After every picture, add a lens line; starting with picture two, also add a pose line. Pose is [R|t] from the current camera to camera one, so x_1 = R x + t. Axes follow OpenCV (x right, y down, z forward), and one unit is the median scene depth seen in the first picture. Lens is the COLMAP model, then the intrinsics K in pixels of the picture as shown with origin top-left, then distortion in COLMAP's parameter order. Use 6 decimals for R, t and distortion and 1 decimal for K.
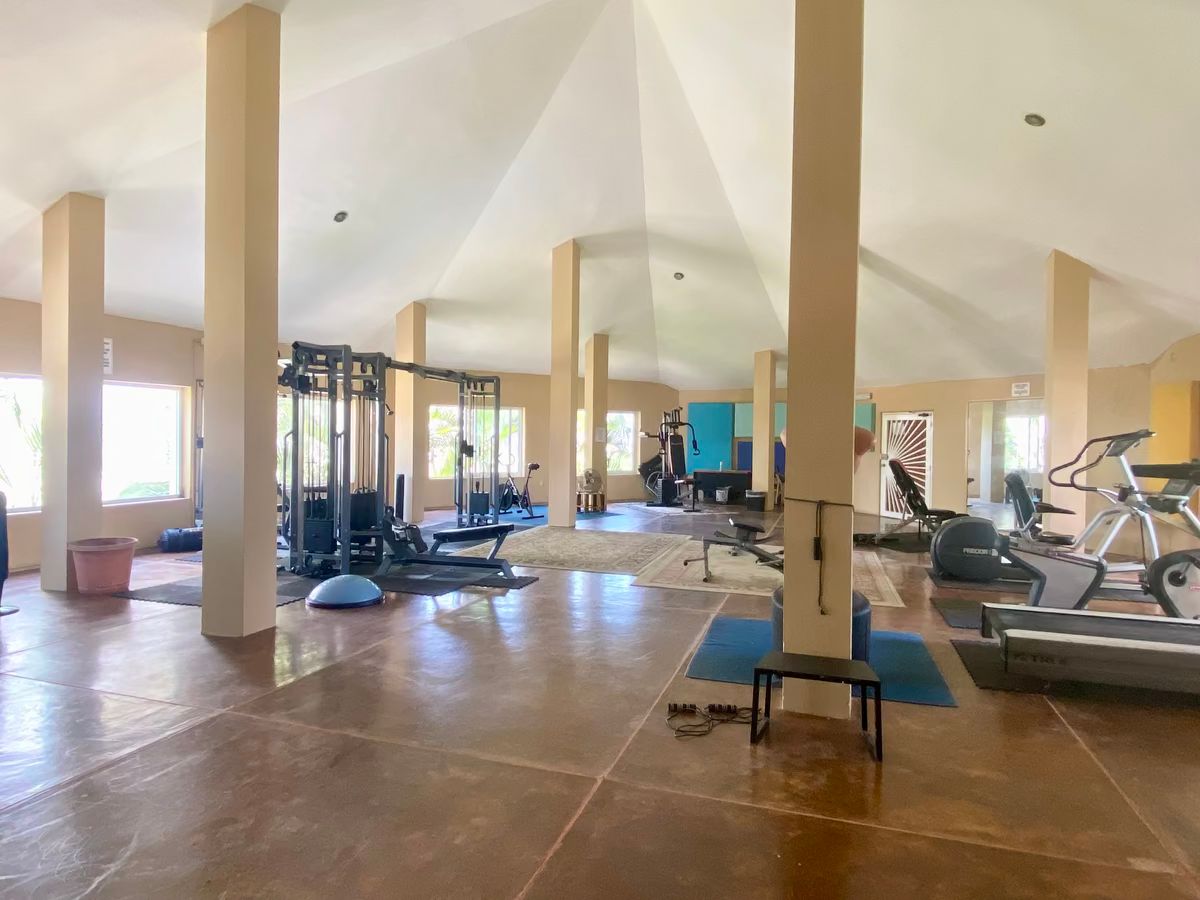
lens RADIAL K [[699.8, 0, 600.8], [0, 699.8, 443.4], [0, 0, 1]] dist [0.002185, 0.000062]
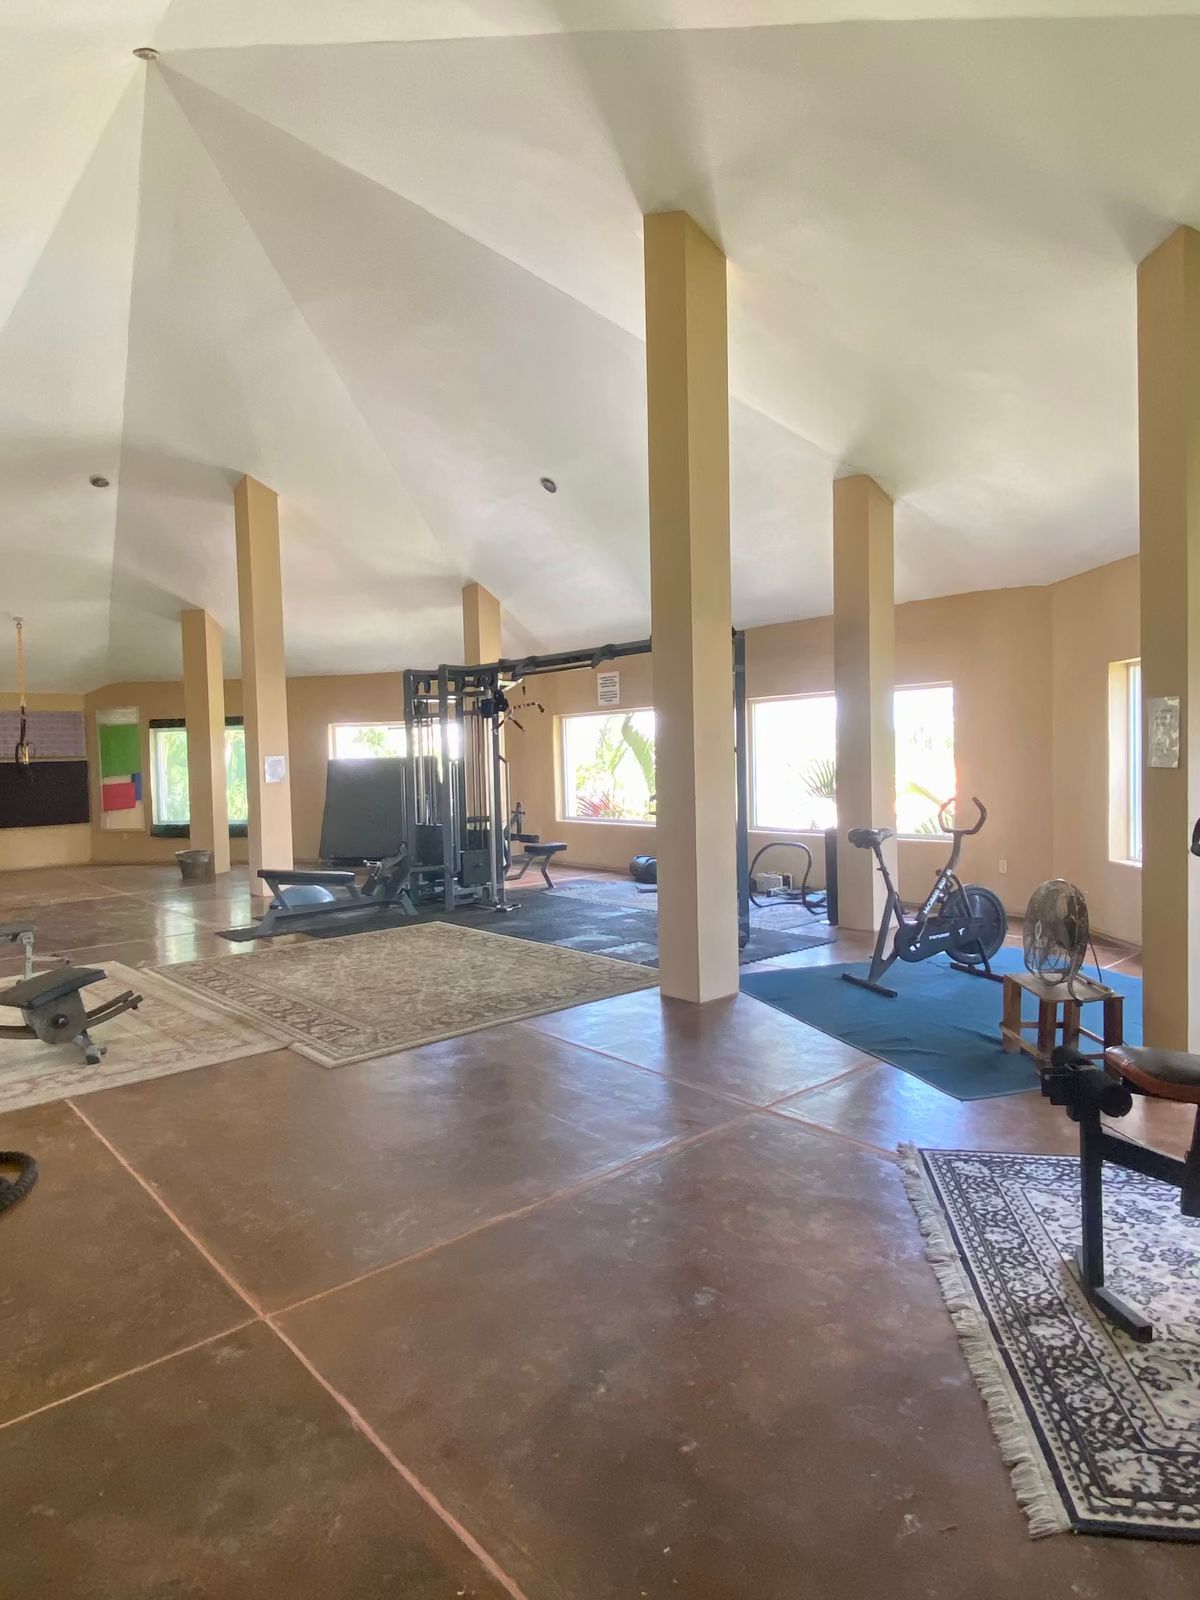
lens RADIAL K [[933.1, 0, 601.7], [0, 933.1, 799.1], [0, 0, 1]] dist [0.002185, 0.000062]
pose [[-0.502870, 0.042378, -0.863322, 0.577454], [0.008160, 0.998986, 0.044285, -0.014437], [0.864323, 0.015225, -0.502706, 1.734612]]
